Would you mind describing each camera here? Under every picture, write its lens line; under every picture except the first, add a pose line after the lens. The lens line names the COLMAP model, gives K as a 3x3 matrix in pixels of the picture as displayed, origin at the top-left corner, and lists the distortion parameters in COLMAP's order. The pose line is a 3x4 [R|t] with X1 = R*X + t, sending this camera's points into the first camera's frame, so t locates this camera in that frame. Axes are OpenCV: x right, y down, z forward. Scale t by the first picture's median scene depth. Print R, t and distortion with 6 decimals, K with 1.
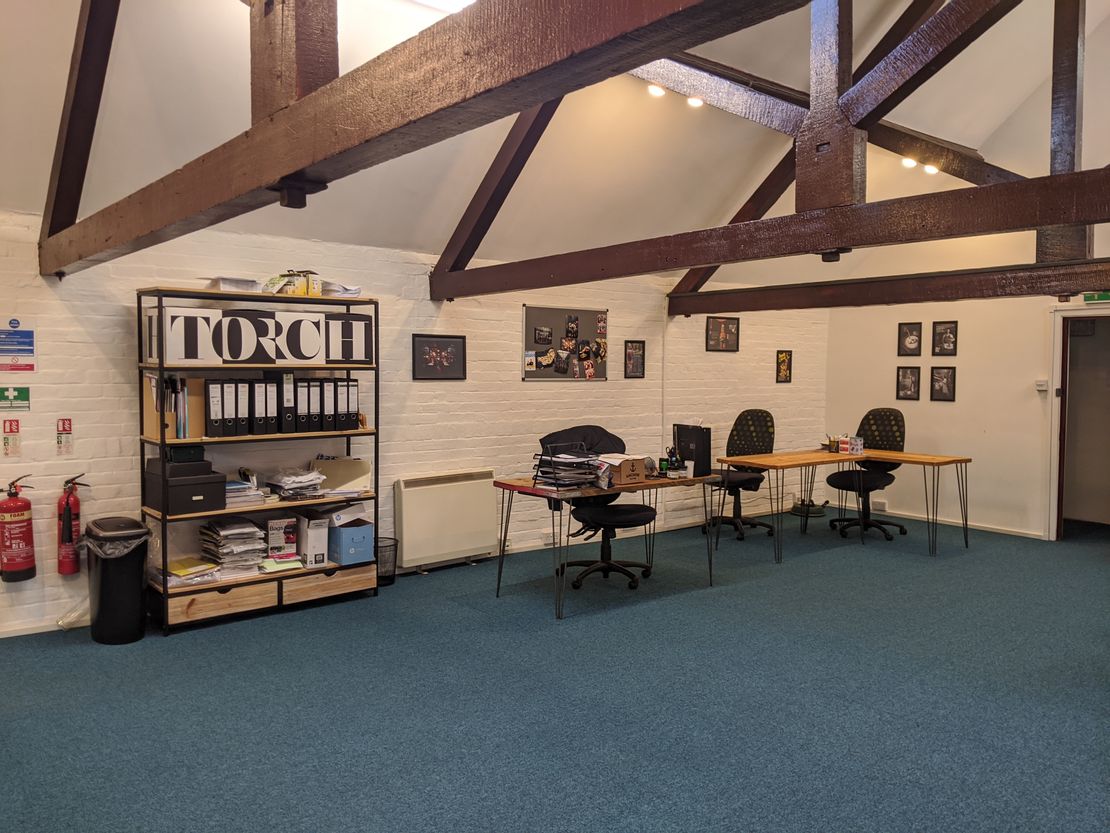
lens RADIAL K [[879.5, 0, 535.4], [0, 879.5, 413.0], [0, 0, 1]] dist [0.000006, -0.003075]
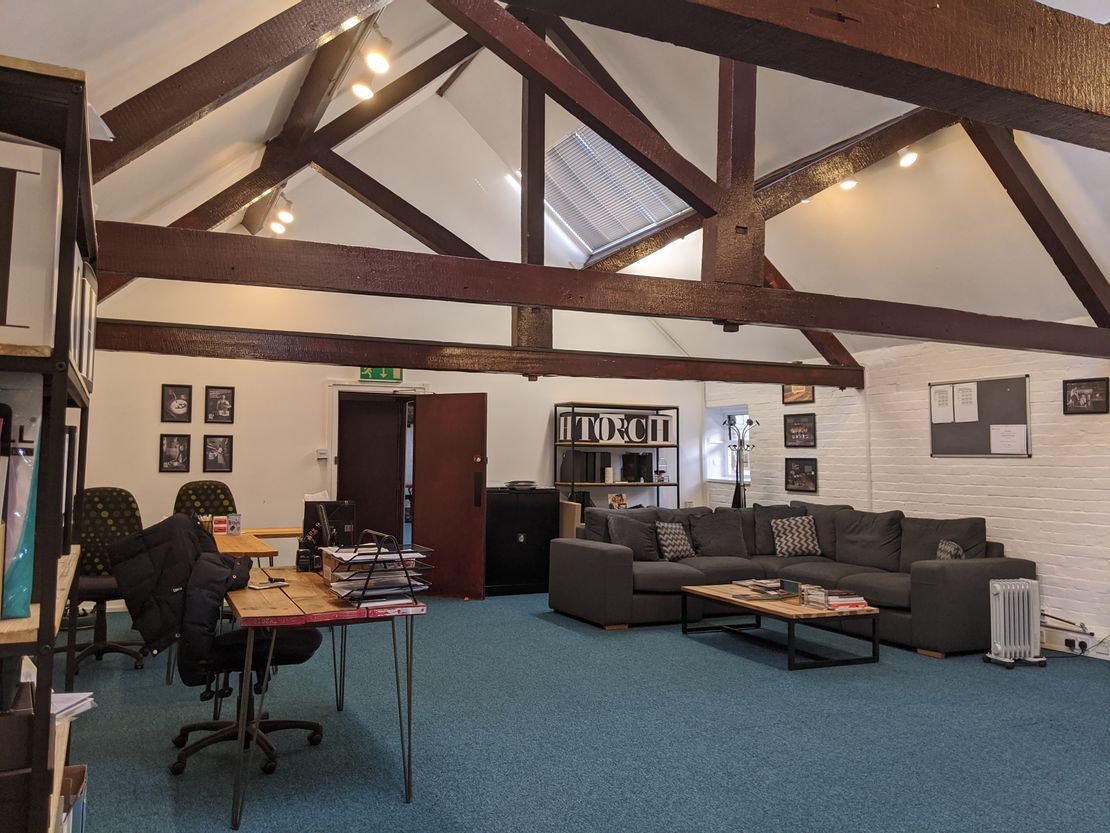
lens RADIAL K [[879.5, 0, 535.4], [0, 879.5, 413.0], [0, 0, 1]] dist [0.000006, -0.003075]
pose [[0.224951, 0.054141, 0.972865, -0.360987], [0.049728, 0.996516, -0.066956, 0.002631], [-0.973100, 0.063440, 0.221475, 0.471414]]
